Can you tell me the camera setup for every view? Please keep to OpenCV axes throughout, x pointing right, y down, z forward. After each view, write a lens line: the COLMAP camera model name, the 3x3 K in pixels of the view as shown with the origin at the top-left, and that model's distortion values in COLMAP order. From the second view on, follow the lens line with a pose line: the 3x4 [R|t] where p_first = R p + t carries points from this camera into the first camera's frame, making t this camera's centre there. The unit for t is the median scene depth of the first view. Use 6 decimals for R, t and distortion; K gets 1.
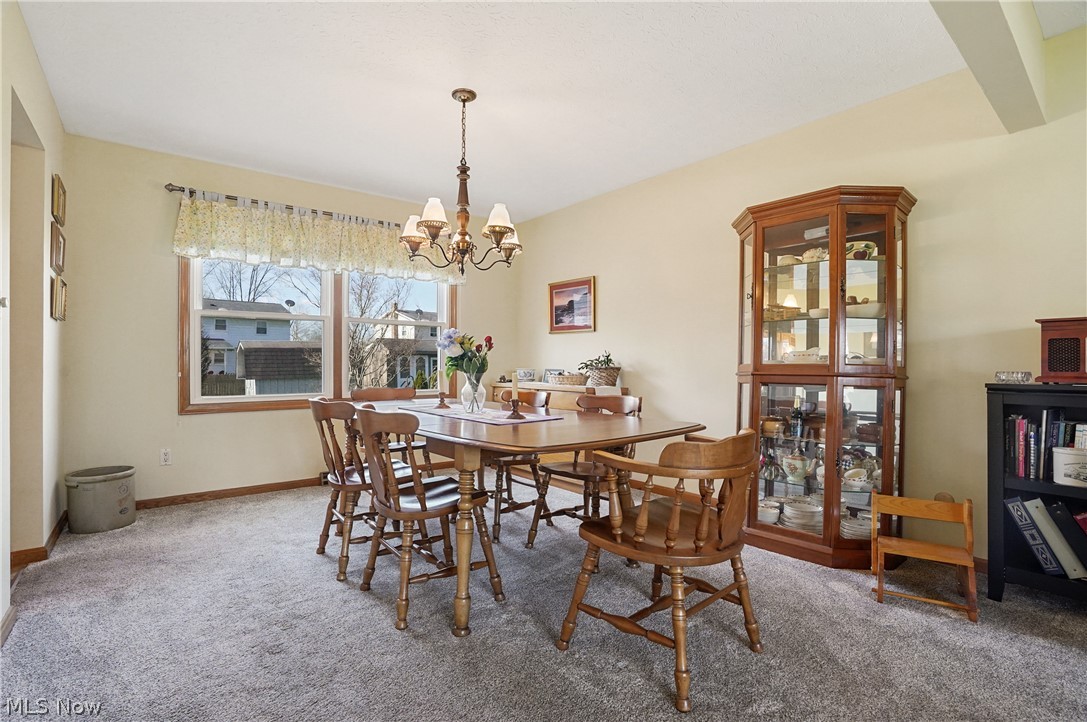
lens RADIAL K [[503.7, 0, 552.3], [0, 503.7, 362.0], [0, 0, 1]] dist [-0.062978, 0.021407]
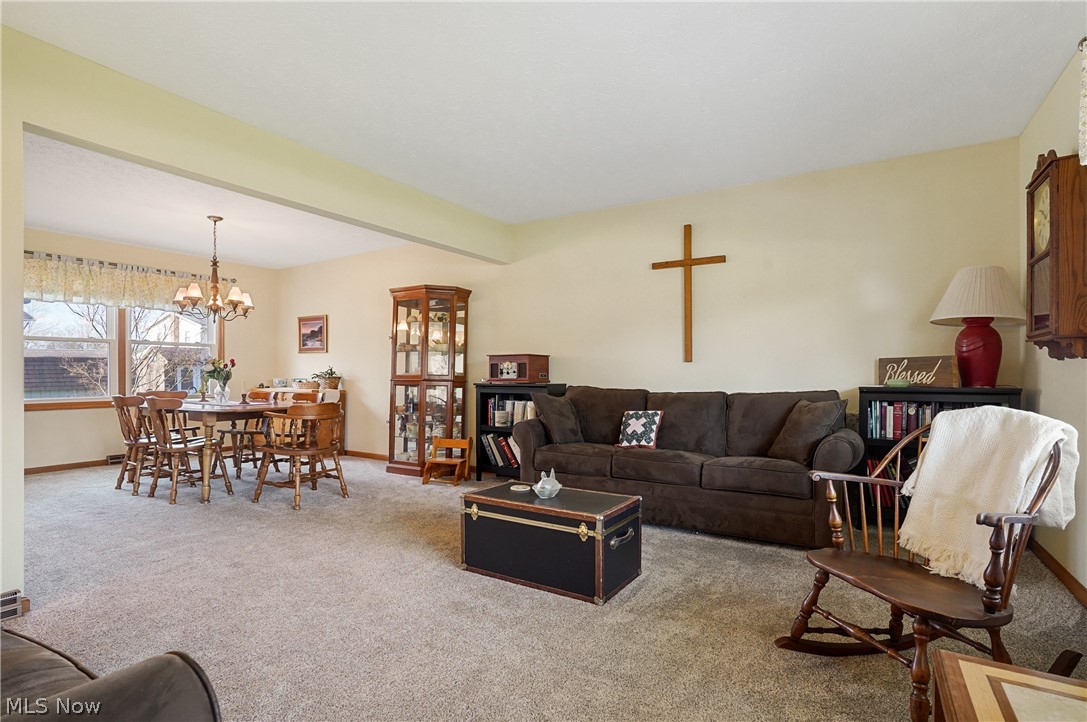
lens RADIAL K [[527.7, 0, 545.7], [0, 527.7, 374.5], [0, 0, 1]] dist [-0.034370, 0.008781]
pose [[0.951098, -0.002590, 0.308880, 0.352823], [0.000816, 0.999982, 0.005870, -0.007896], [-0.308890, -0.005331, 0.951083, -1.066458]]
